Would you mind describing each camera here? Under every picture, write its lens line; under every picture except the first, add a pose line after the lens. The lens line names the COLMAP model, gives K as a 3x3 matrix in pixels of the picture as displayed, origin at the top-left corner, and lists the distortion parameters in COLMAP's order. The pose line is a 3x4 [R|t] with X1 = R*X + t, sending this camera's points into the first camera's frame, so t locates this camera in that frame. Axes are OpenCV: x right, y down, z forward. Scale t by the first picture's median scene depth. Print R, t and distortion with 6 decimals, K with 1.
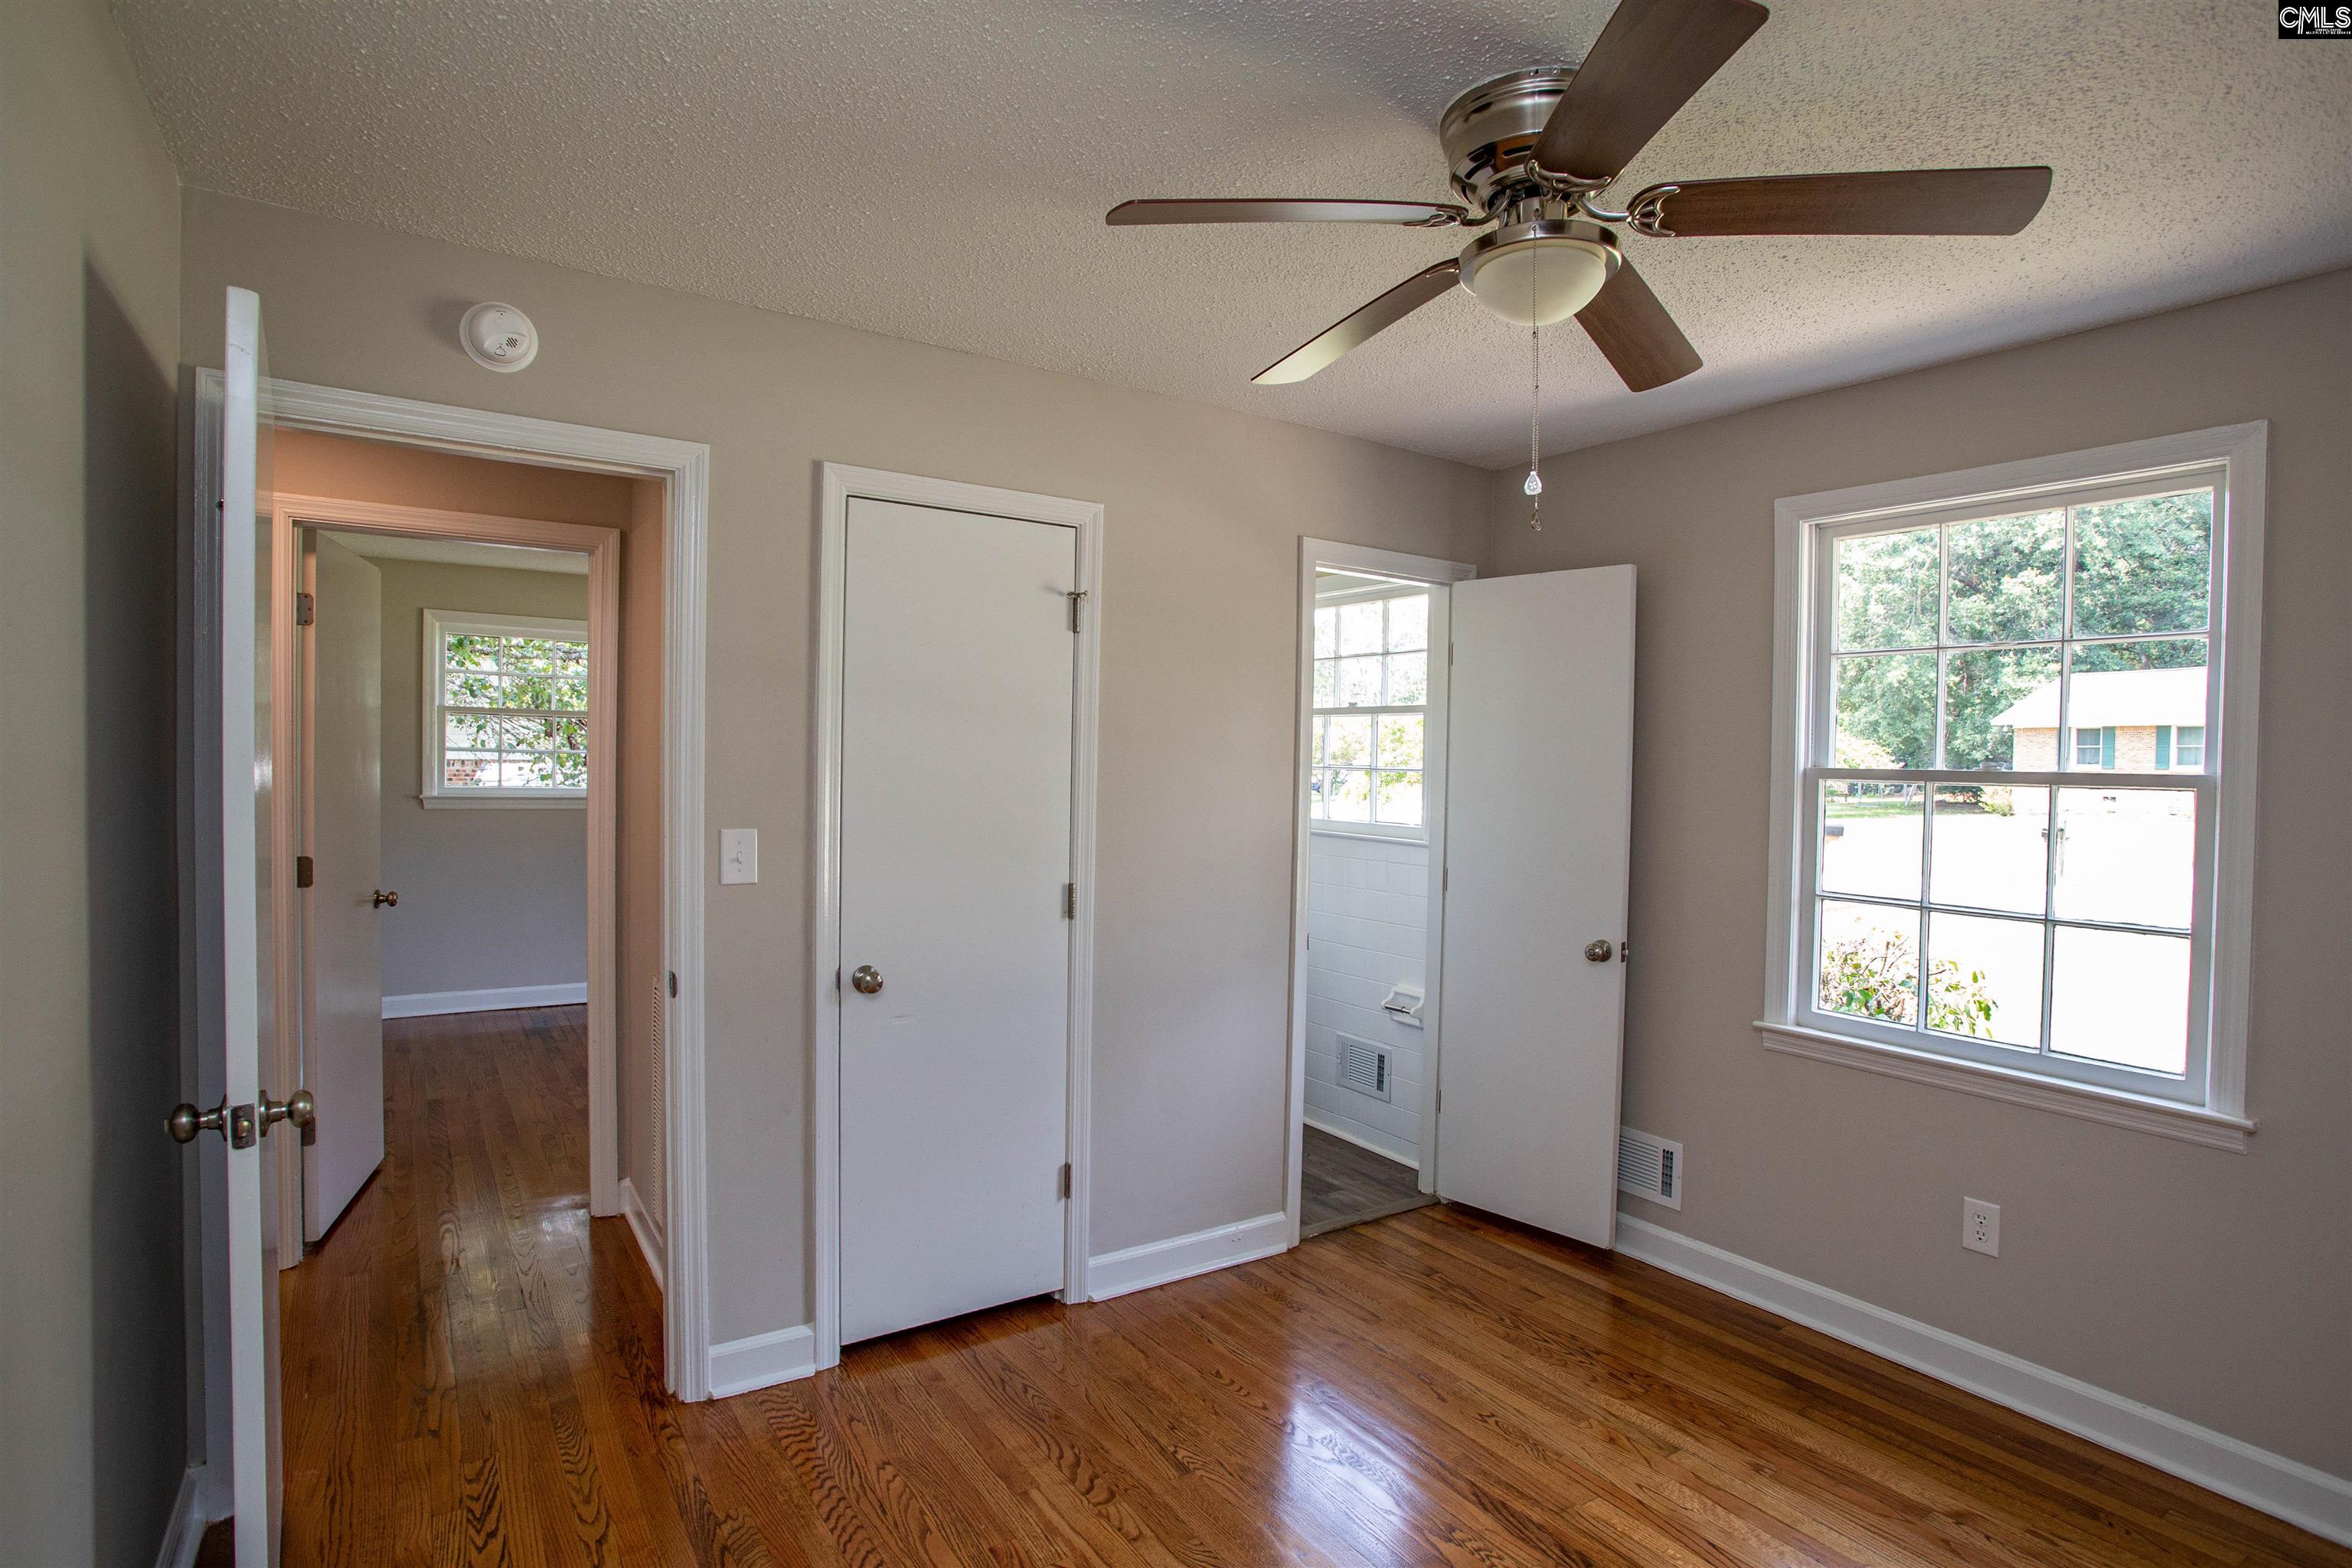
lens RADIAL K [[1178.5, 0, 1164.9], [0, 1178.5, 782.8], [0, 0, 1]] dist [-0.003223, 0.014400]
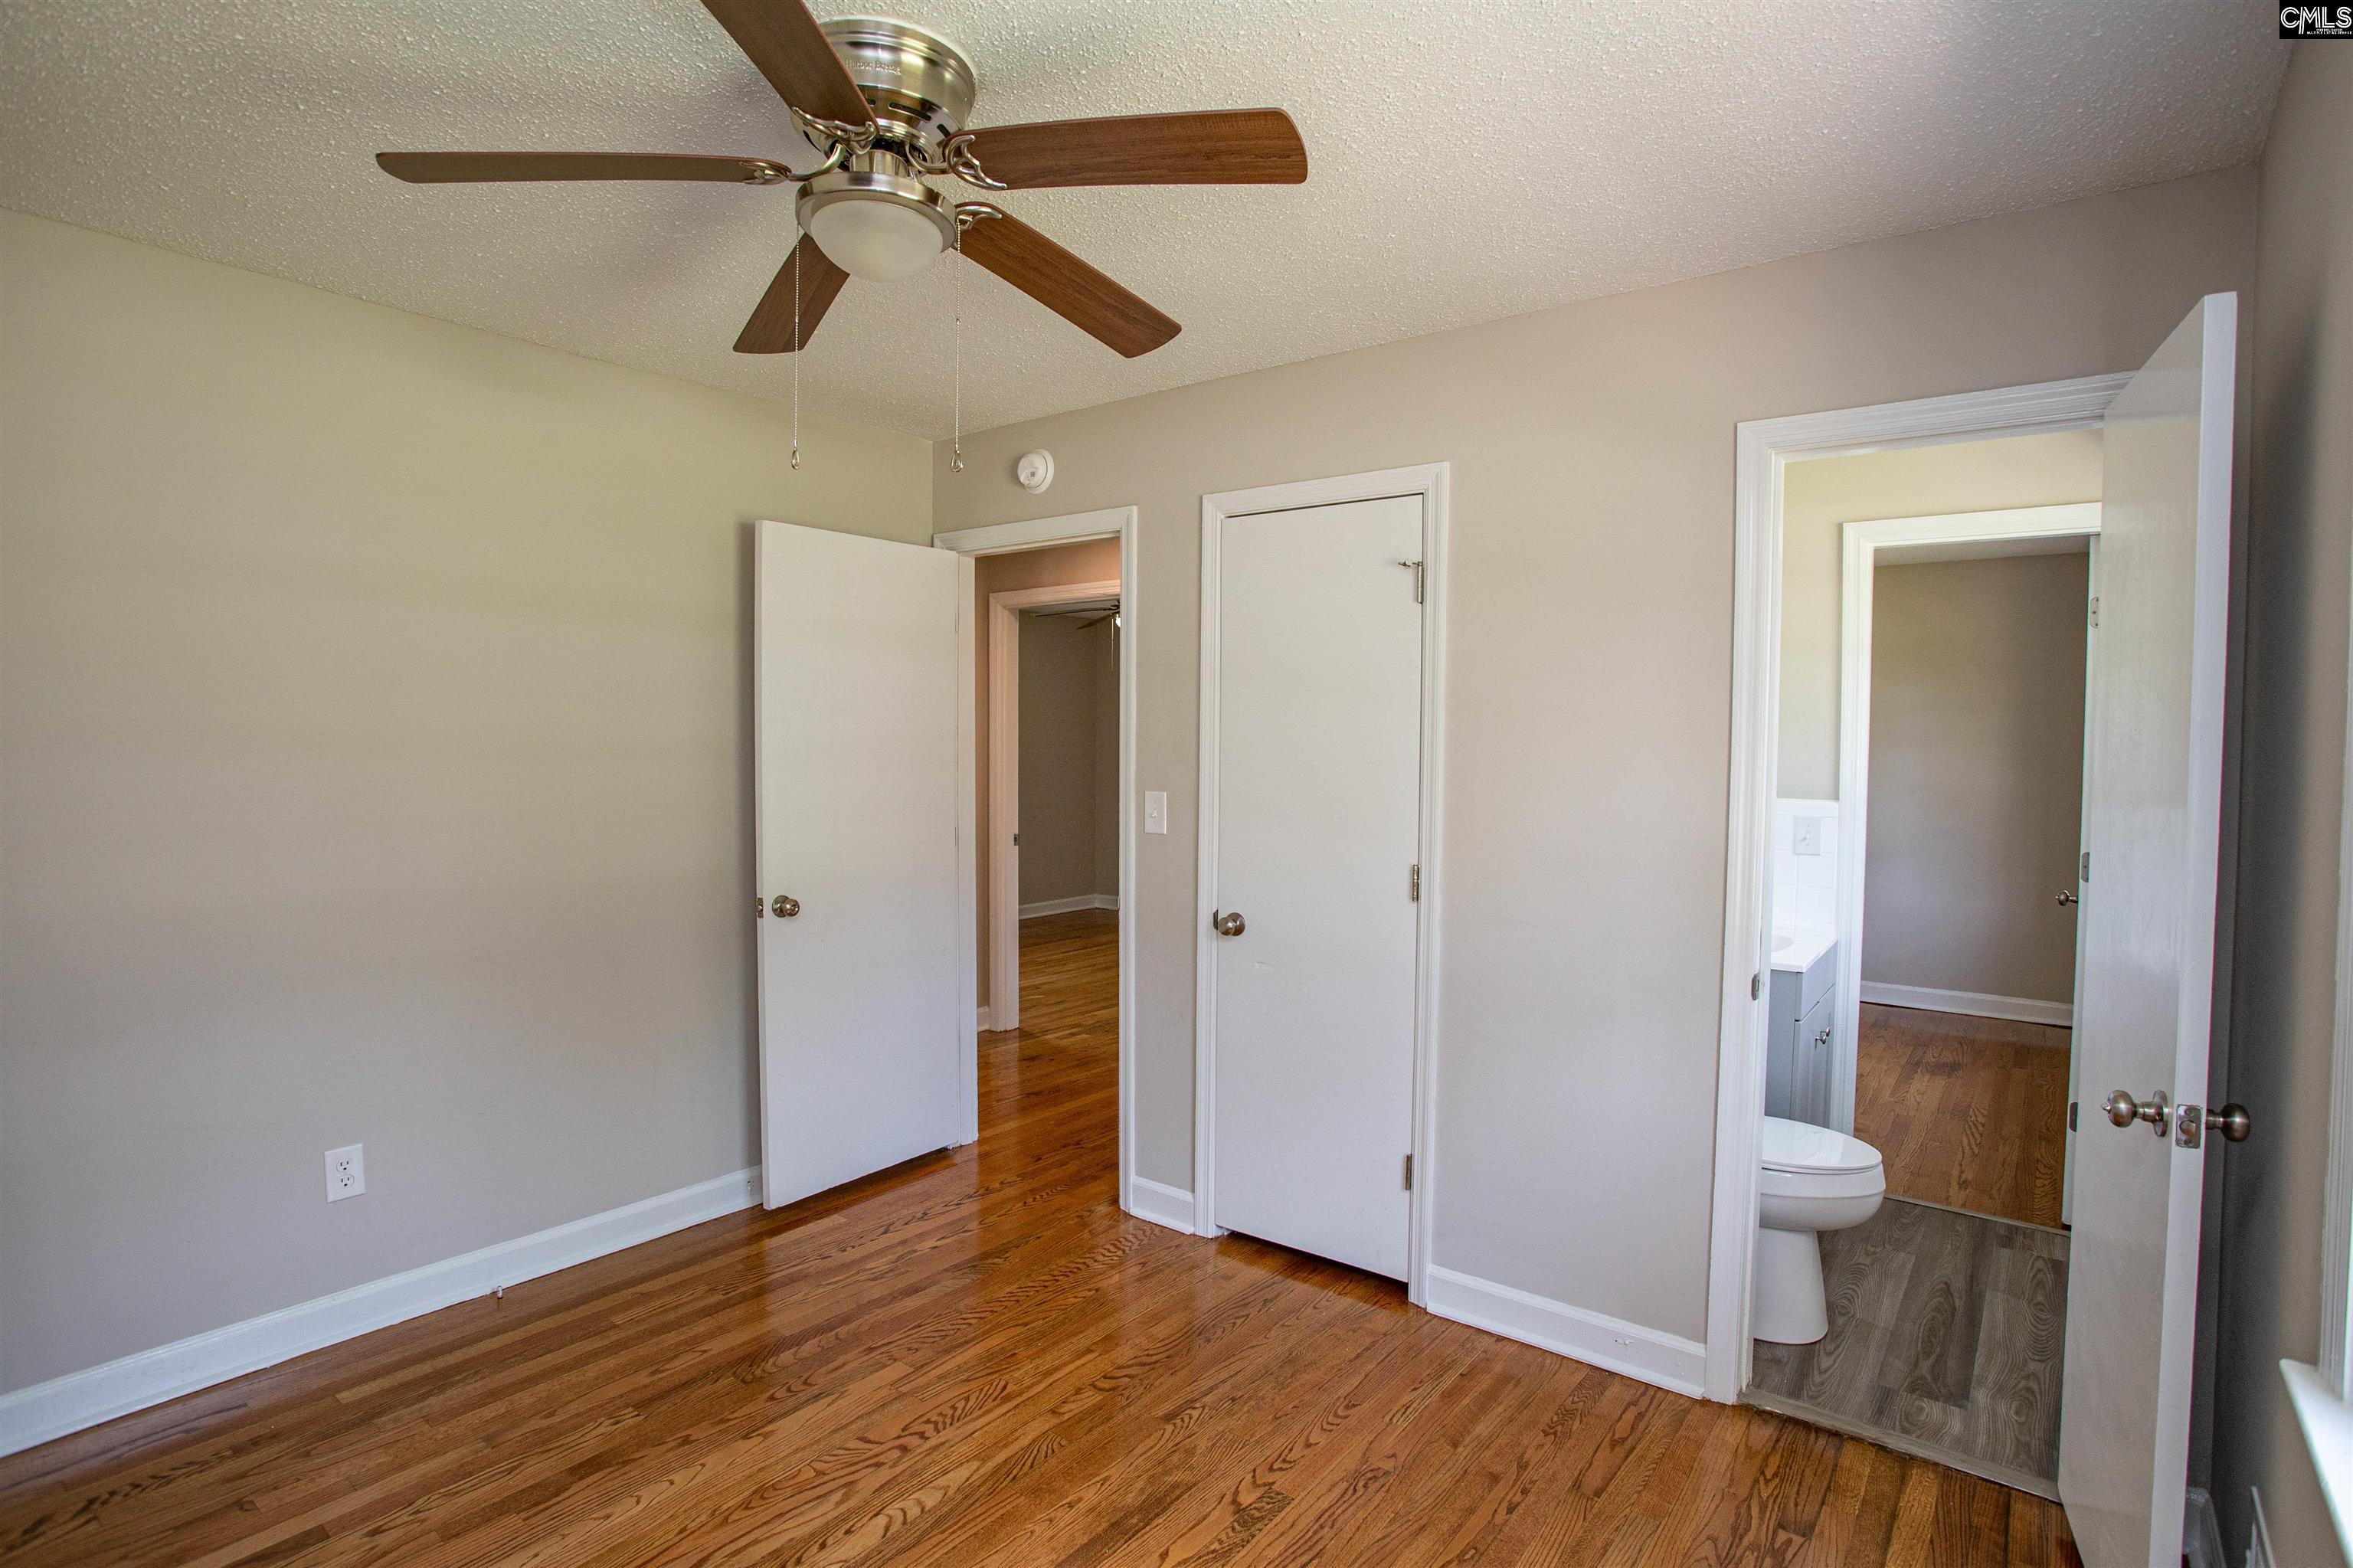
lens RADIAL K [[1190.7, 0, 1184.9], [0, 1190.7, 751.5], [0, 0, 1]] dist [0.000116, 0.039274]
pose [[0.362372, 0.006062, -0.932014, 0.760536], [-0.008563, 0.999958, 0.003174, -0.008788], [0.931994, 0.006831, 0.362408, 0.471284]]
